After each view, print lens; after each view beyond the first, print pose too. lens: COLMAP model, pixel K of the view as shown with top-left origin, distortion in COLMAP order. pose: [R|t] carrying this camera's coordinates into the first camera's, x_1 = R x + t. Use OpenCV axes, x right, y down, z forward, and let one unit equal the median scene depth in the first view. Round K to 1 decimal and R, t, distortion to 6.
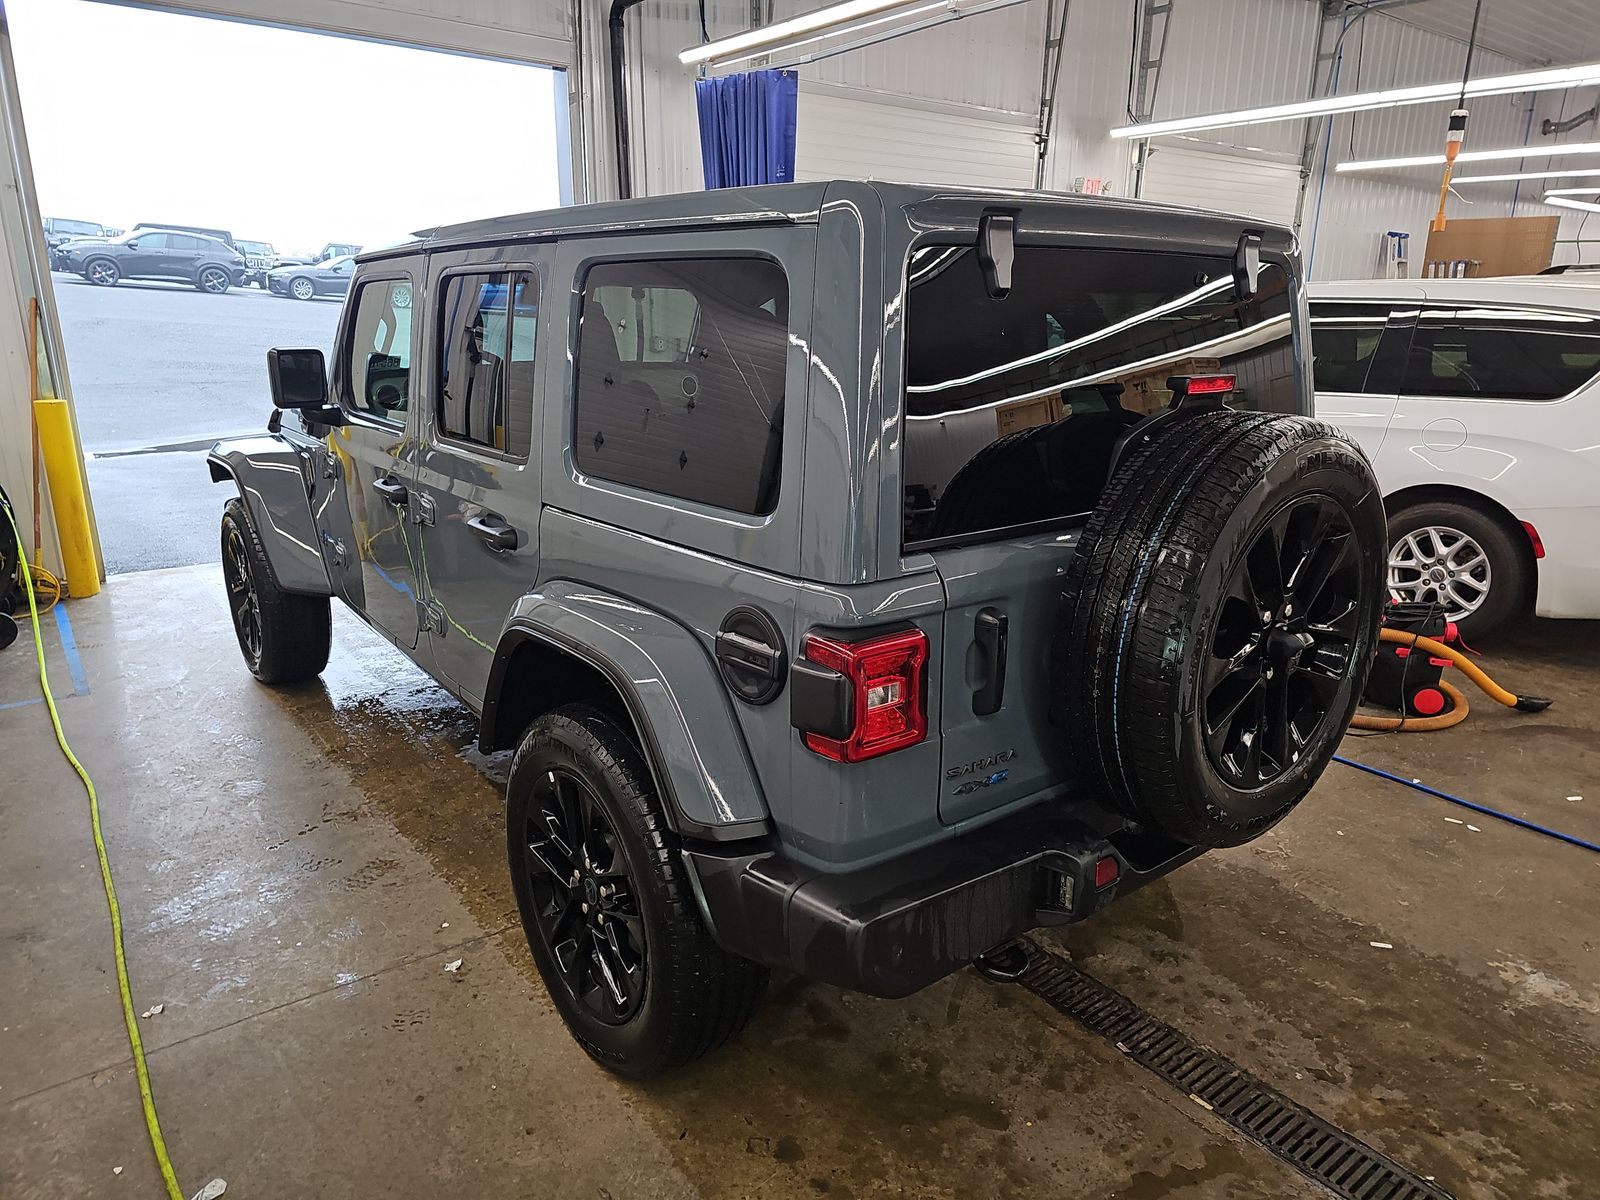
lens RADIAL K [[1061.0, 0, 812.6], [0, 1061.0, 600.9], [0, 0, 1]] dist [0.006537, -0.004331]
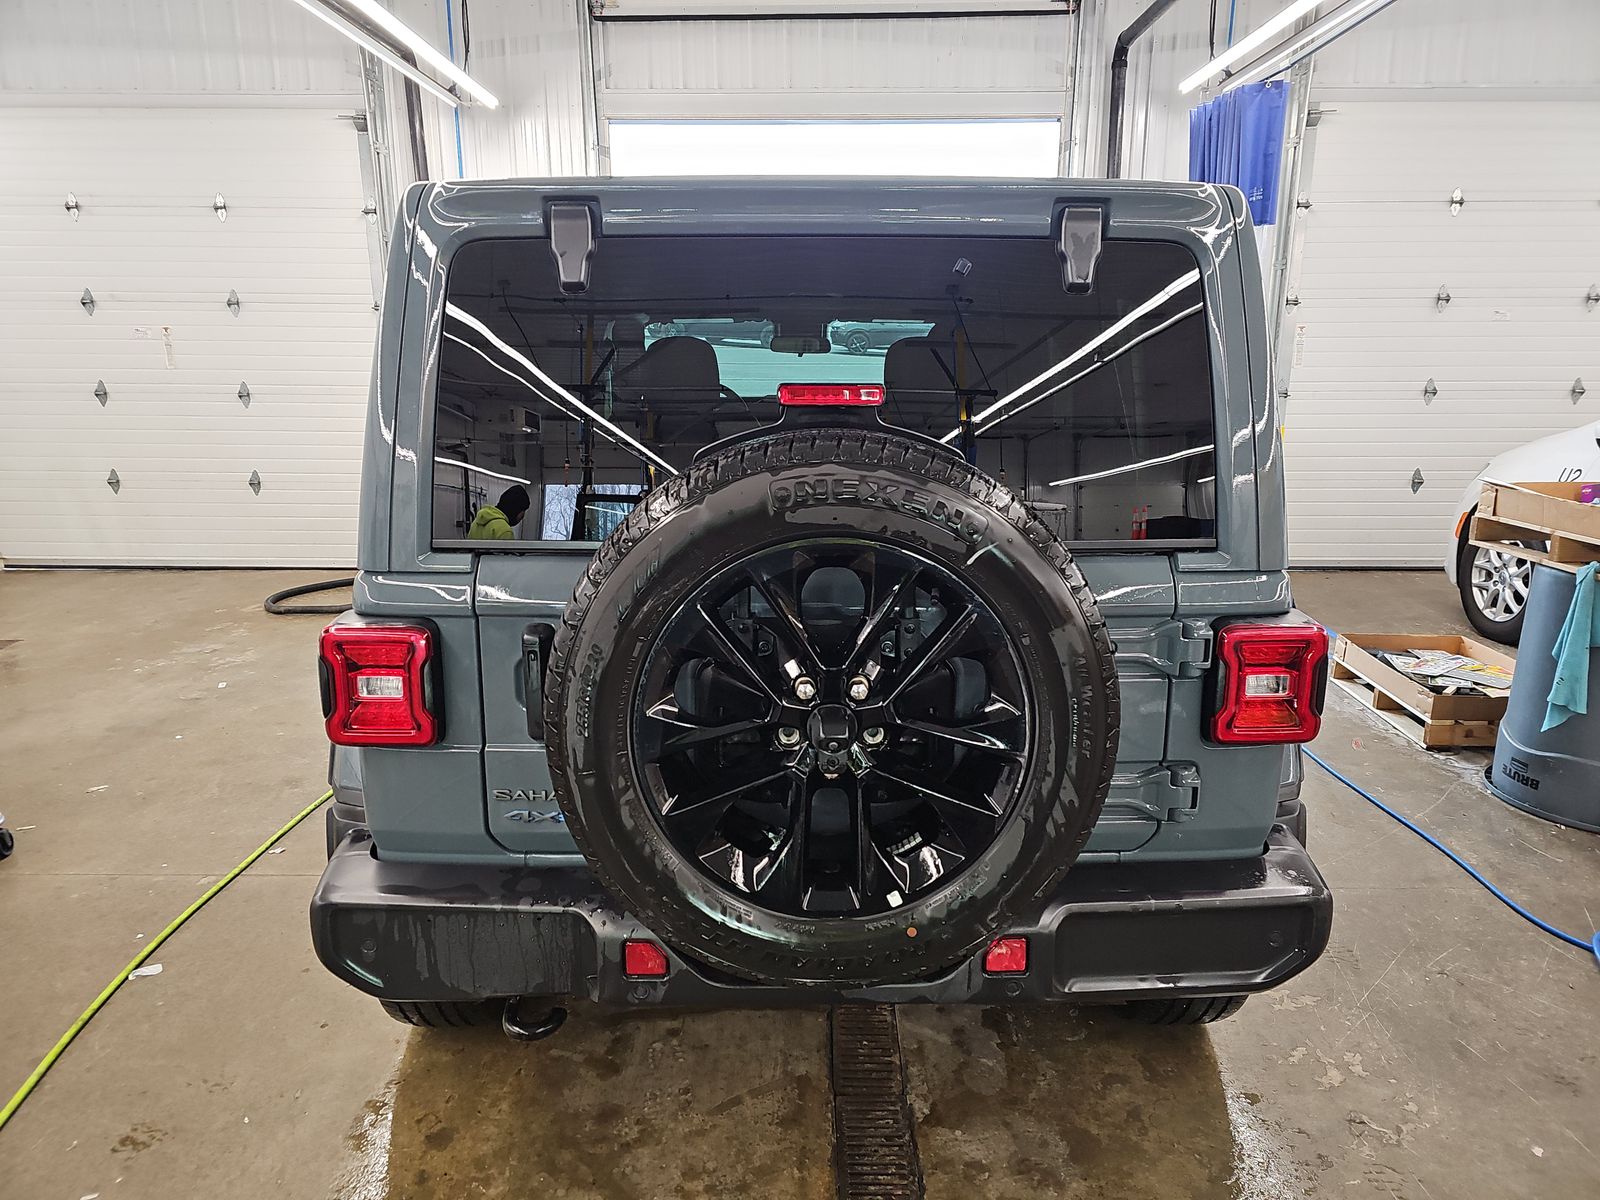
lens RADIAL K [[1061.0, 0, 812.6], [0, 1061.0, 600.9], [0, 0, 1]] dist [0.006537, -0.004331]
pose [[0.771984, 0.120738, -0.624069, 0.675164], [-0.156393, 0.987692, -0.002374, -0.036022], [0.616102, 0.099433, 0.781365, 0.305178]]
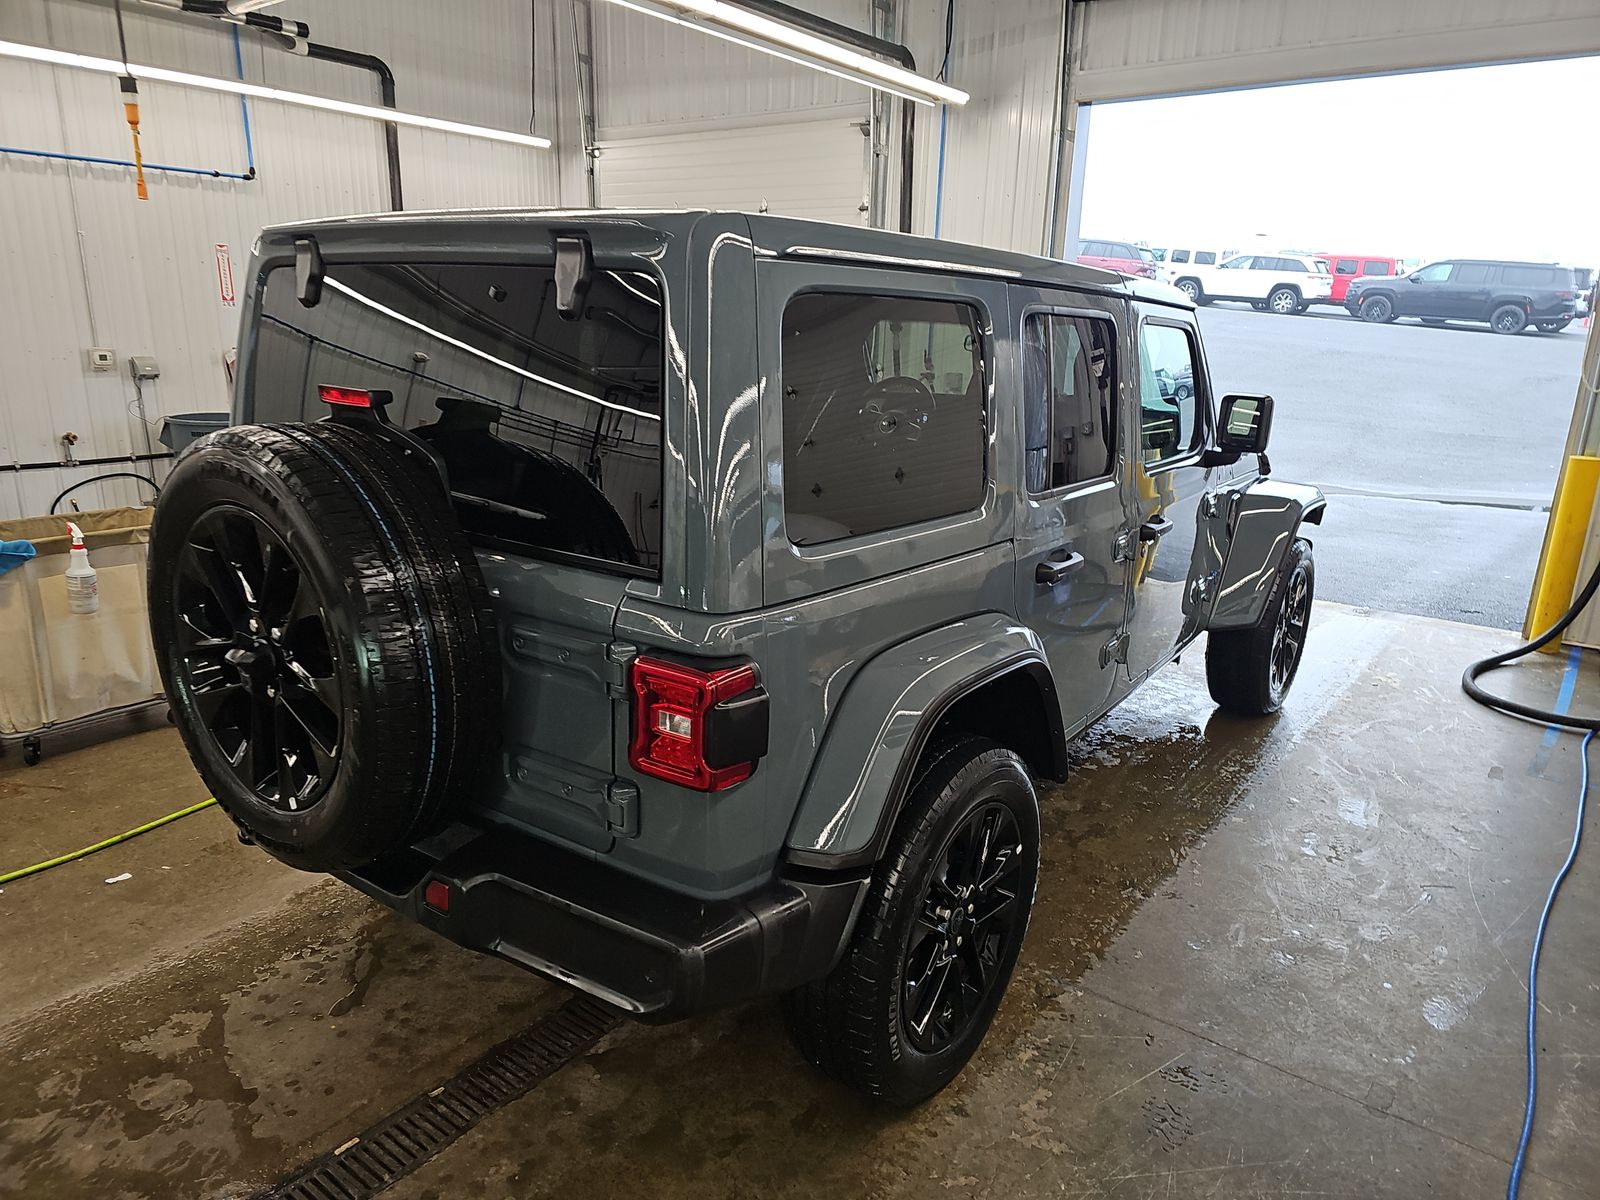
lens RADIAL K [[1039.3, 0, 802.1], [0, 1039.3, 621.5], [0, 0, 1]] dist [0.001860, 0.000811]
pose [[0.240634, 0.251755, -0.937398, 1.087165], [-0.281466, 0.942377, 0.180839, -0.231061], [0.928909, 0.220330, 0.297629, 0.883964]]
